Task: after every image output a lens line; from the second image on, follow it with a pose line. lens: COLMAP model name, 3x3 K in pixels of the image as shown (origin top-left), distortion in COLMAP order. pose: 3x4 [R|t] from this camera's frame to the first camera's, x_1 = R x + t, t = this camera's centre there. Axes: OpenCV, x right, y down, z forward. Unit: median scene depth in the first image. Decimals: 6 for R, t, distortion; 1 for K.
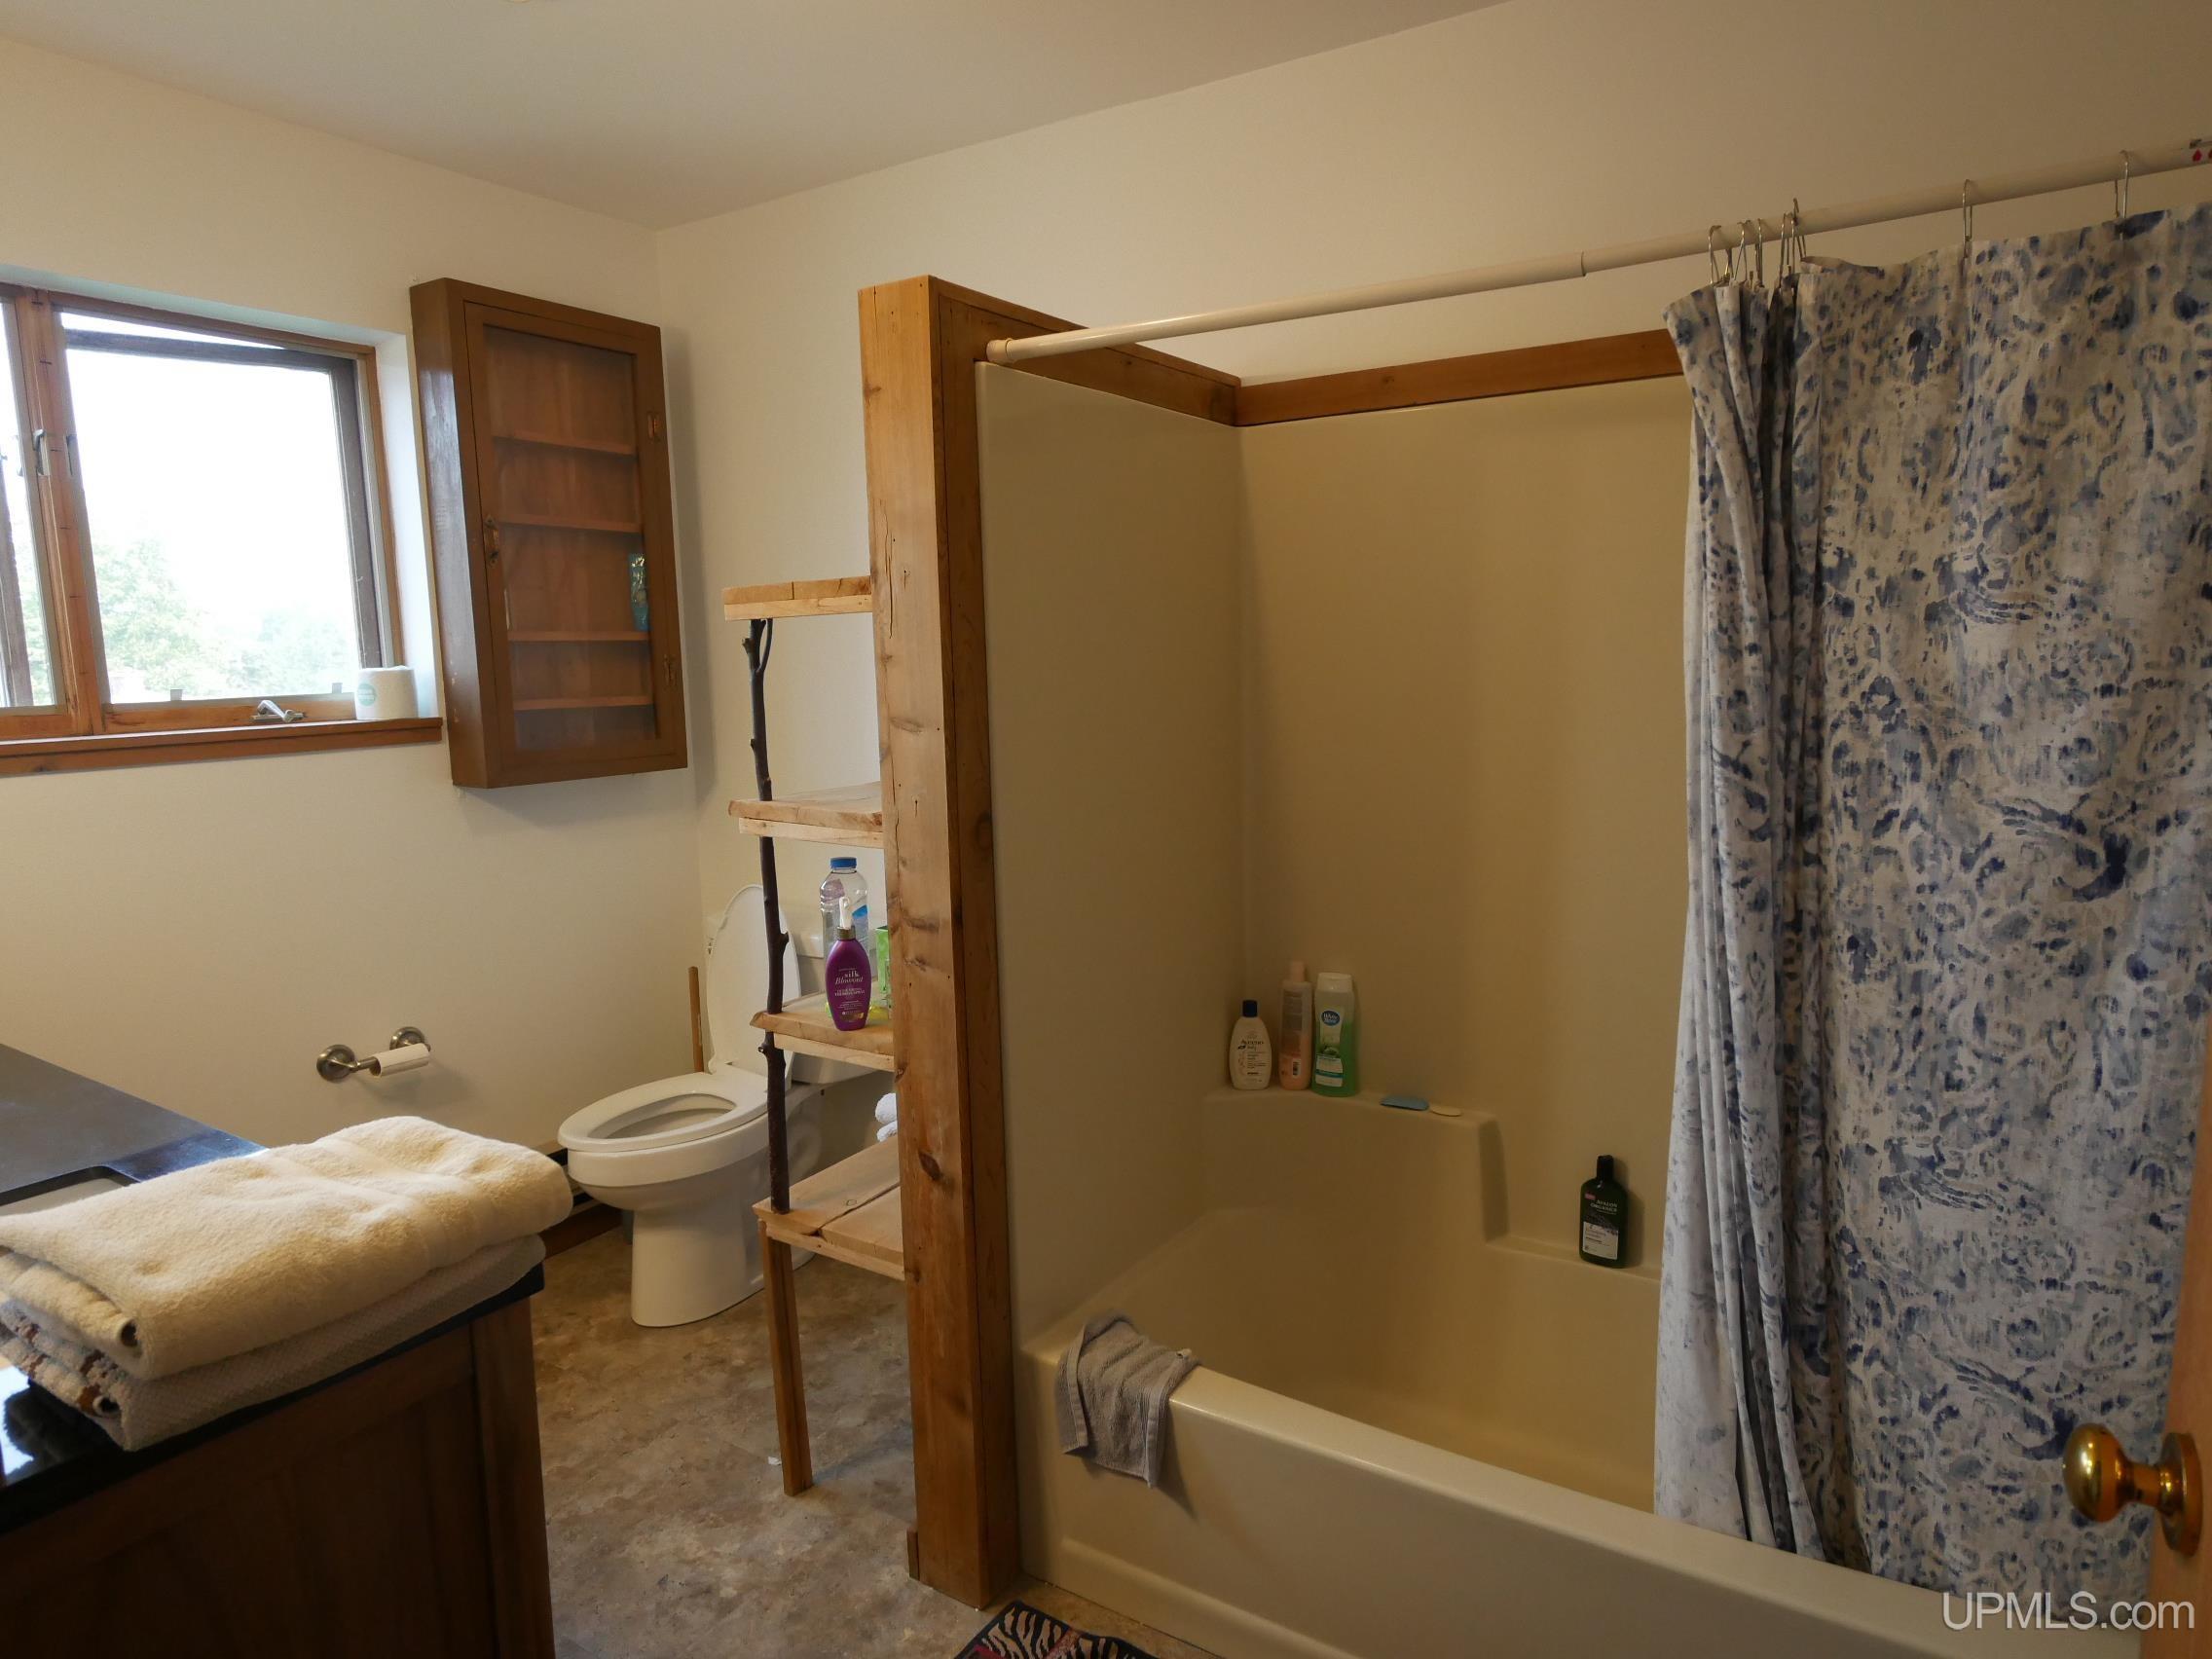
lens RADIAL K [[1314.8, 0, 1104.5], [0, 1314.8, 831.1], [0, 0, 1]] dist [-0.007874, -0.000759]
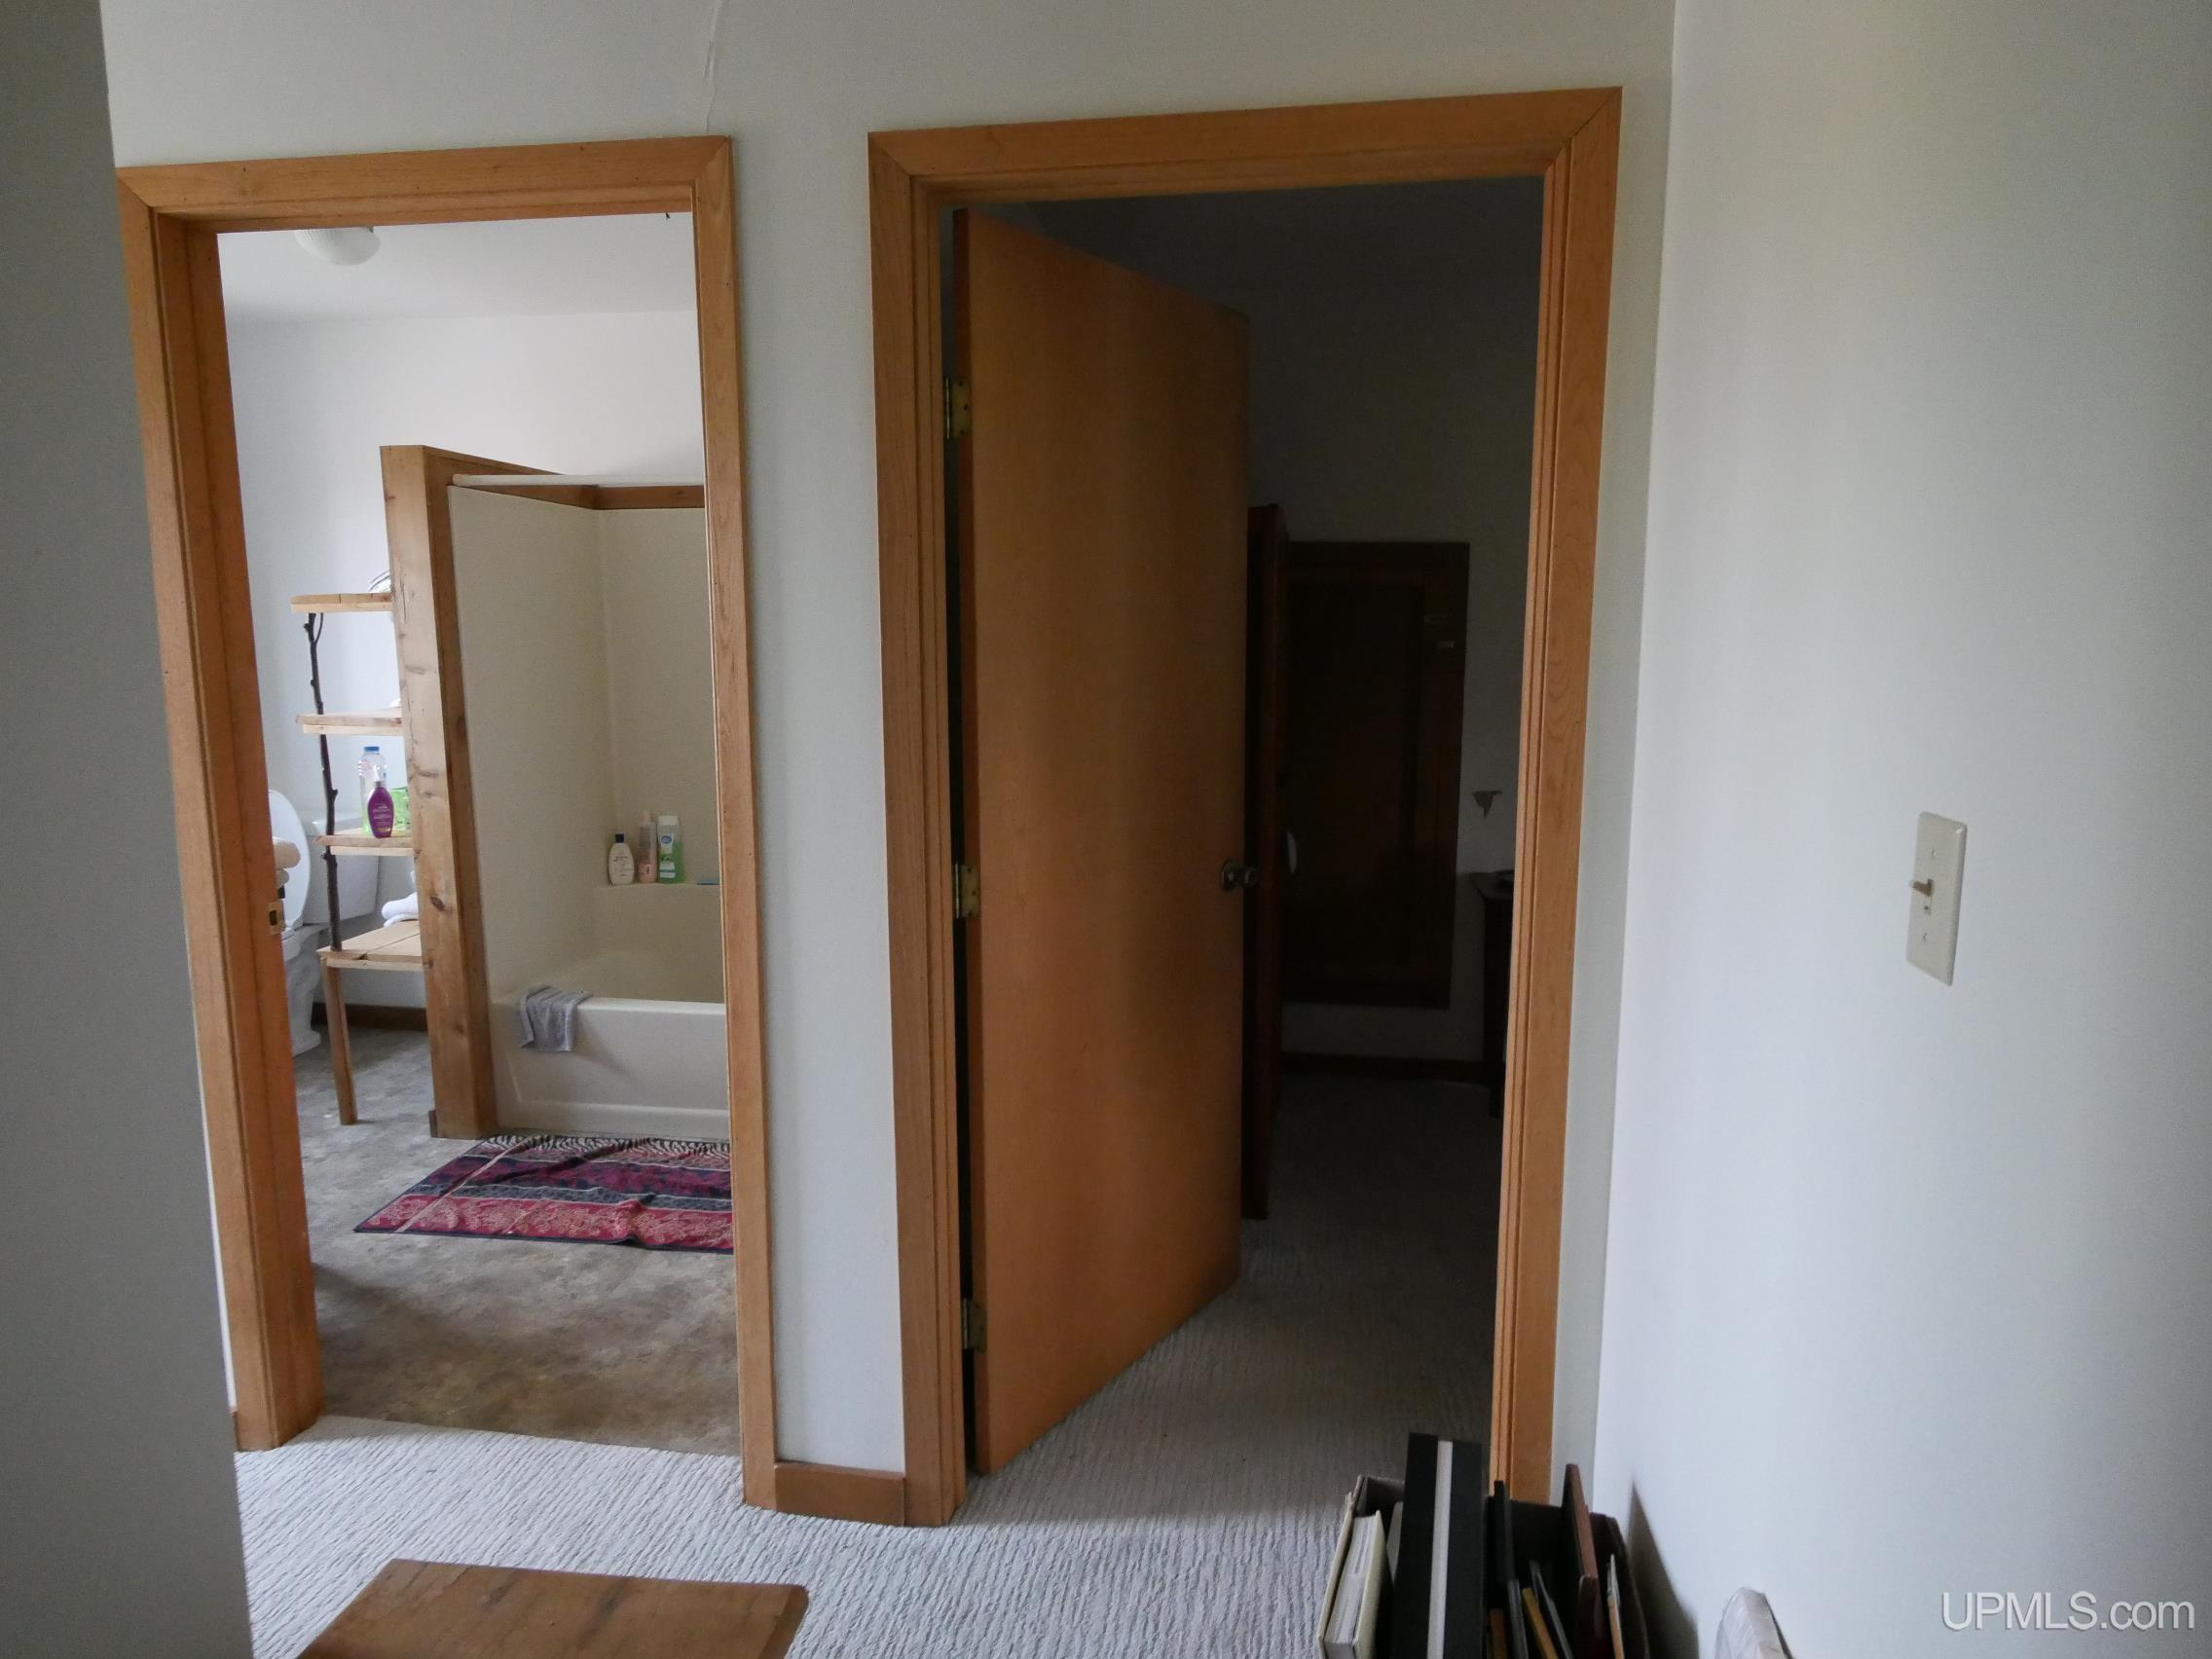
lens RADIAL K [[1314.8, 0, 1110.8], [0, 1314.8, 829.0], [0, 0, 1]] dist [-0.007874, -0.000759]
pose [[0.906238, -0.041176, 0.420759, -0.043165], [0.040891, 0.999117, 0.009702, 0.167012], [-0.420786, 0.008413, 0.907121, -1.121634]]
